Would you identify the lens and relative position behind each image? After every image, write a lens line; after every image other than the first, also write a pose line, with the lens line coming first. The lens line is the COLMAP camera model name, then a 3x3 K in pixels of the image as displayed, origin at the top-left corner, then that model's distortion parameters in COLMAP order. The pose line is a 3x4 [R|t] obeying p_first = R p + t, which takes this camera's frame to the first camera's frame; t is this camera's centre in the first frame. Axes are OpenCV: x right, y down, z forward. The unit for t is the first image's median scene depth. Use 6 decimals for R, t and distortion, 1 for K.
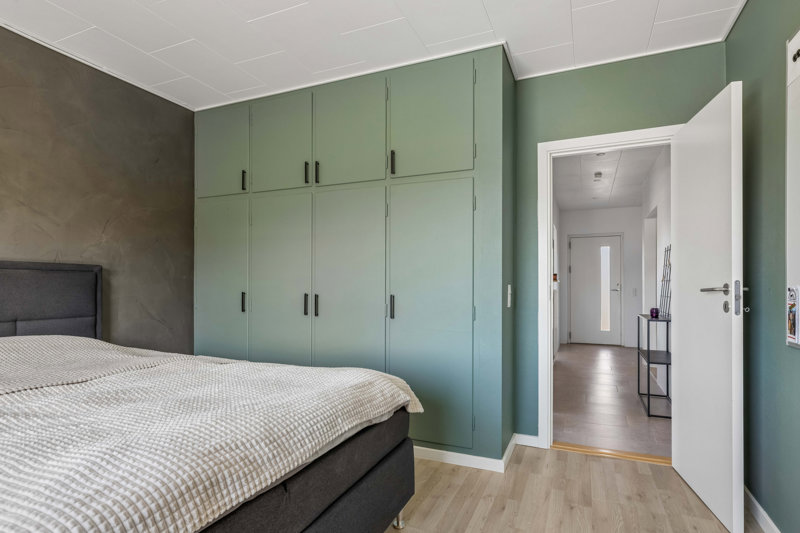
lens RADIAL K [[408.8, 0, 396.5], [0, 408.8, 285.8], [0, 0, 1]] dist [-0.003034, -0.000237]
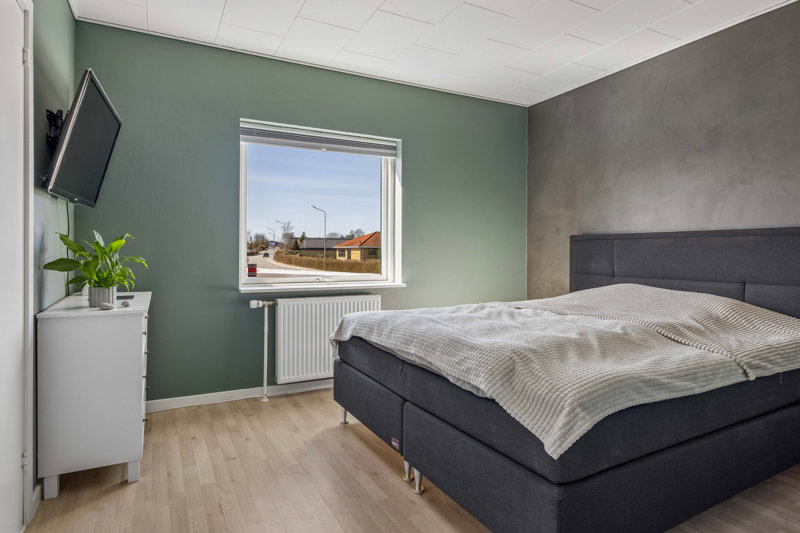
lens RADIAL K [[471.5, 0, 400.0], [0, 471.5, 266.5], [0, 0, 1]] dist [0.002245, 0.000499]
pose [[-0.614052, 0.016254, -0.789098, 0.651872], [0.003668, 0.999836, 0.017740, 0.015077], [0.789257, 0.007998, -0.614011, 1.043278]]
